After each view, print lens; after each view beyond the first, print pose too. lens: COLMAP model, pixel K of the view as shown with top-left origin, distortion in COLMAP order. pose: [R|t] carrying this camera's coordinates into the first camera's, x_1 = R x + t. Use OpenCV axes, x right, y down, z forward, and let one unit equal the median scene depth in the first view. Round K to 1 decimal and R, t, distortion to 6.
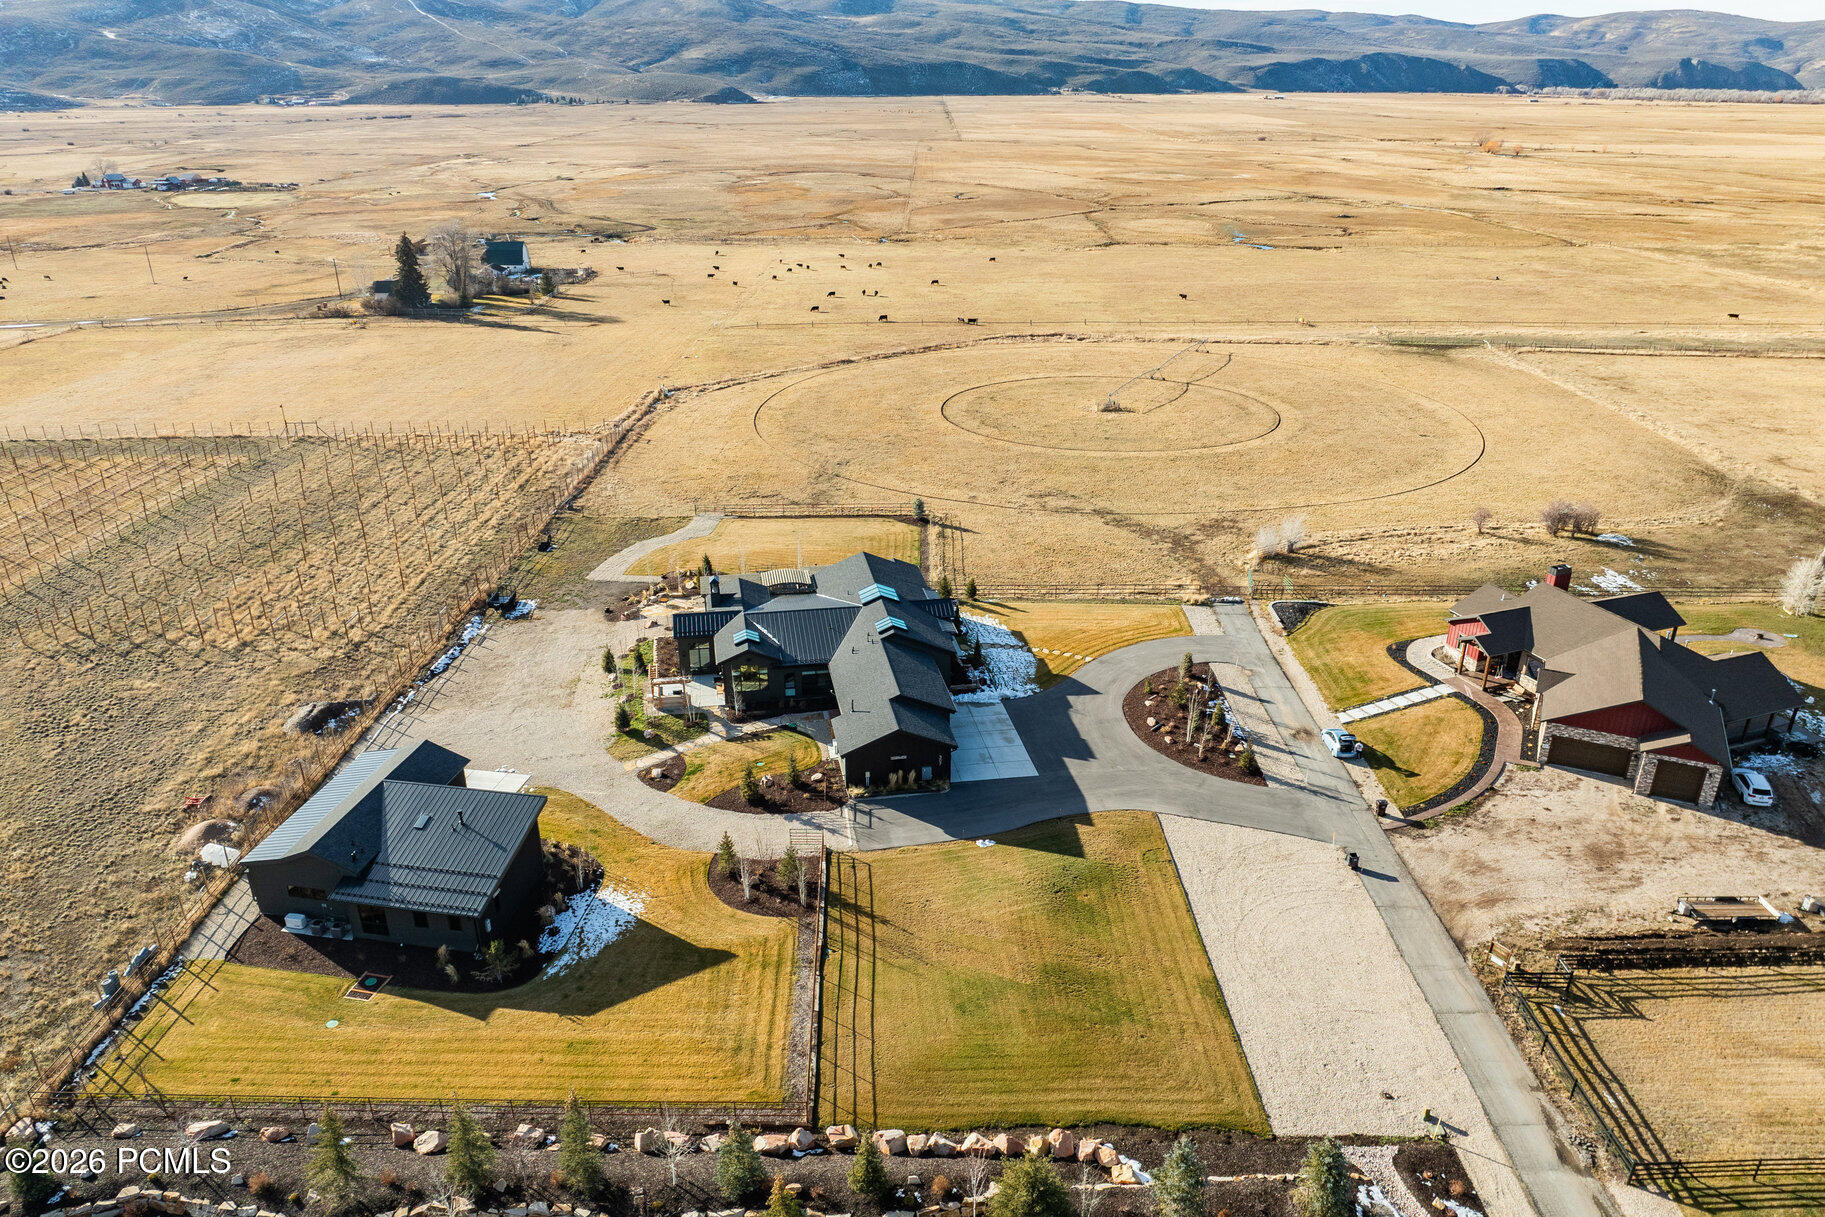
lens RADIAL K [[1317.8, 0, 913.5], [0, 1317.8, 665.6], [0, 0, 1]] dist [-0.050226, 0.024763]
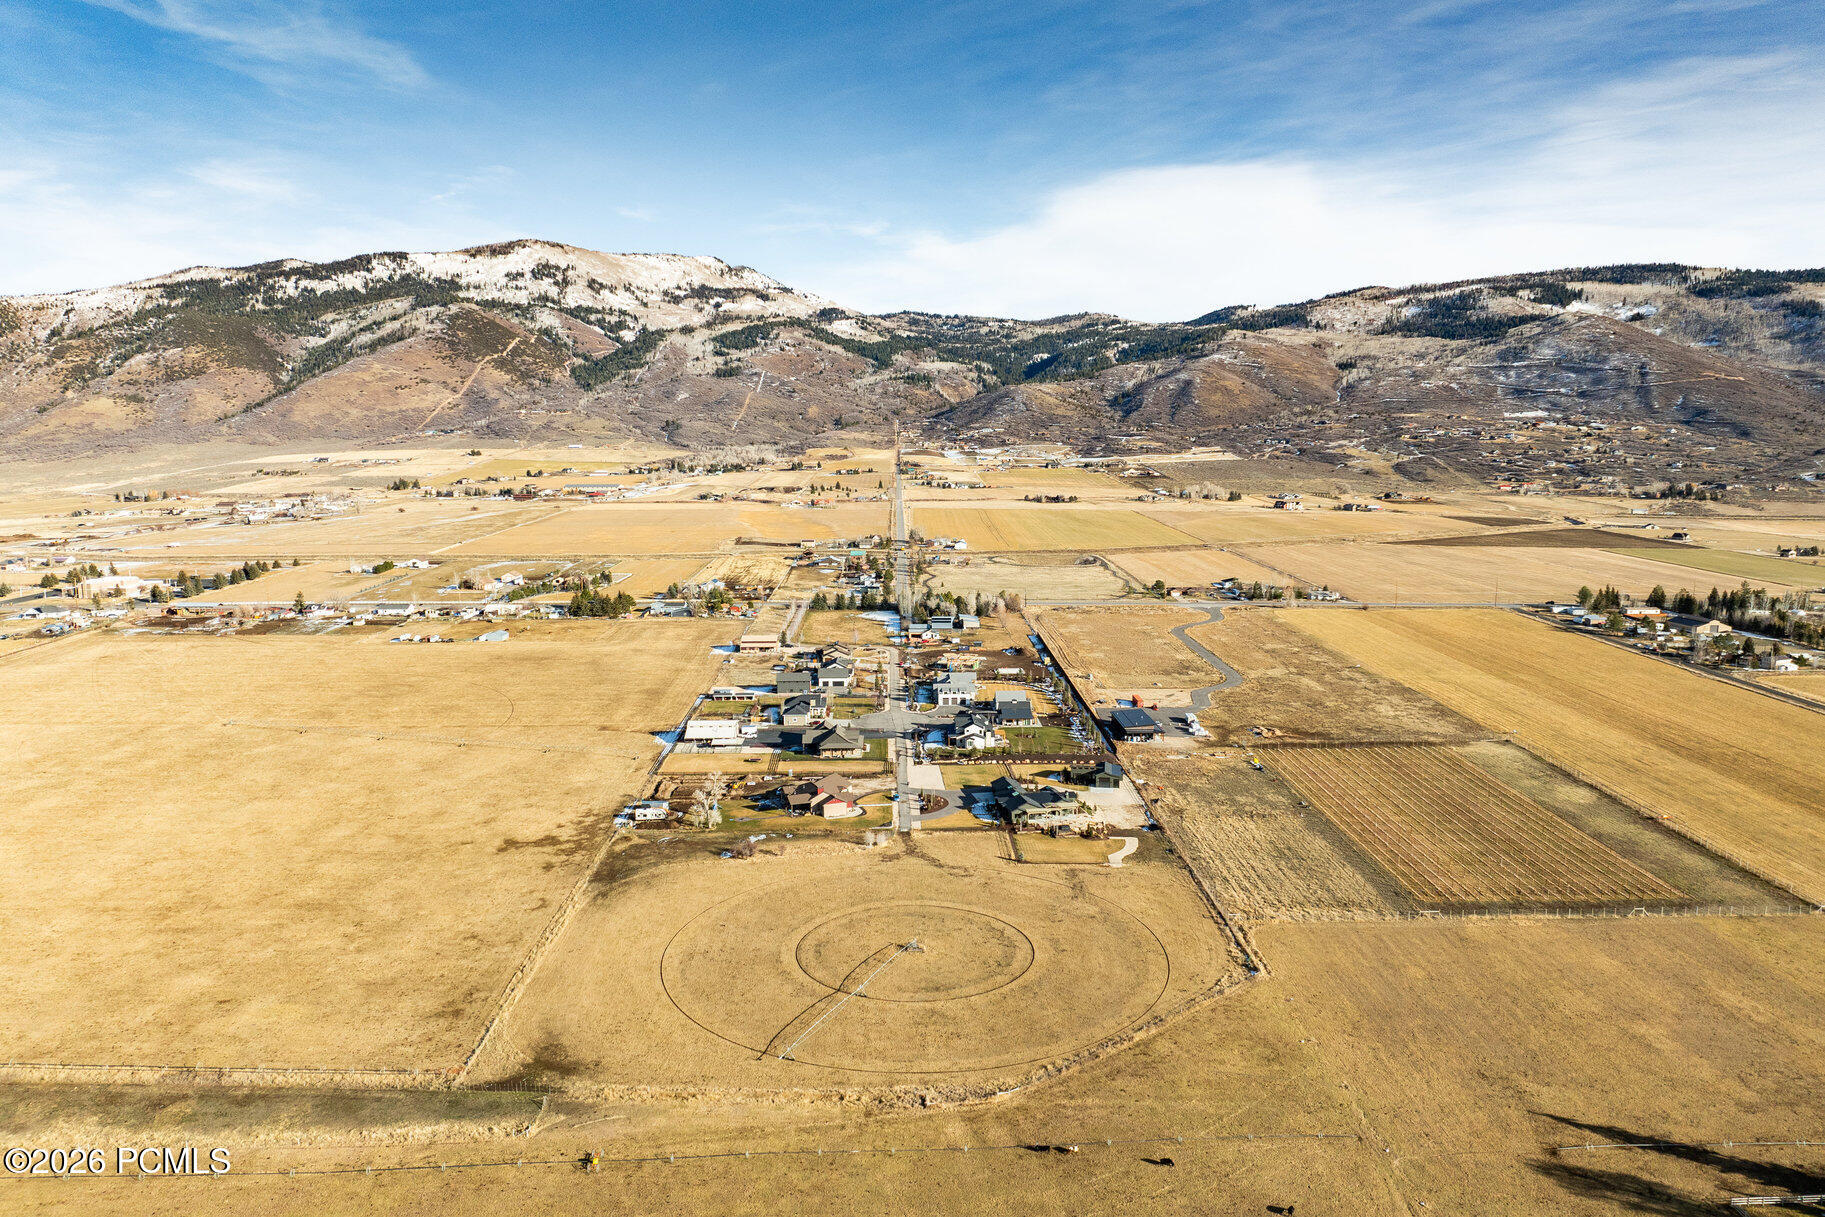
lens RADIAL K [[1295.7, 0, 912.5], [0, 1295.7, 608.5], [0, 0, 1]] dist [-0.036573, -0.000088]
pose [[-0.999540, 0.008379, -0.029146, 0.263847], [-0.008375, 0.847434, 0.530835, -1.735601], [0.029147, 0.530835, -0.846974, 2.768836]]
